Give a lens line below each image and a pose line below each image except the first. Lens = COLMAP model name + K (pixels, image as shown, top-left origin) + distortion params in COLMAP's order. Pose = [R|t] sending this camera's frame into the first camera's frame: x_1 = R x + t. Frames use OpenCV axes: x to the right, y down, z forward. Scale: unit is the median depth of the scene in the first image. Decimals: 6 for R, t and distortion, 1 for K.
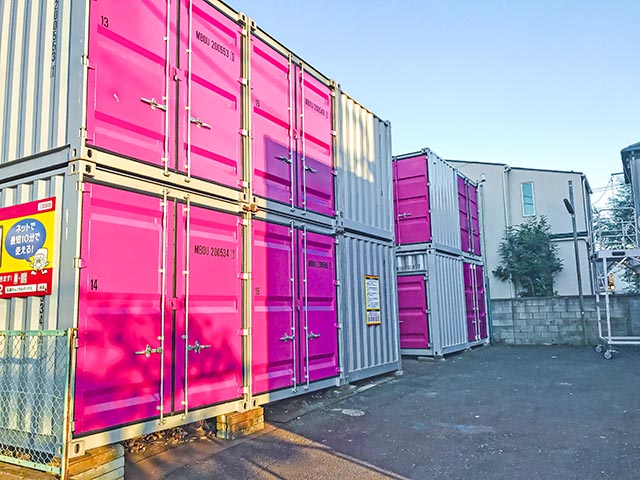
lens RADIAL K [[512.3, 0, 324.5], [0, 512.3, 240.4], [0, 0, 1]] dist [0.006300, 0.001918]
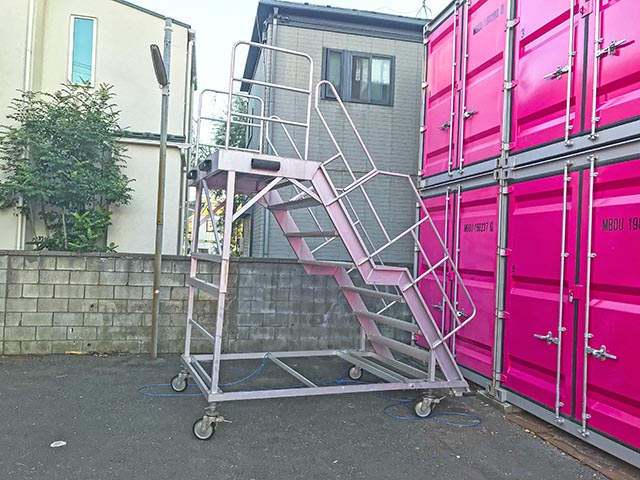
lens RADIAL K [[512.3, 0, 324.5], [0, 512.3, 240.4], [0, 0, 1]] dist [0.006300, 0.001918]
pose [[0.711935, 0.070262, 0.698722, 0.332097], [-0.152484, 0.986710, 0.056147, 0.050974], [-0.685490, -0.146517, 0.713187, 0.670097]]
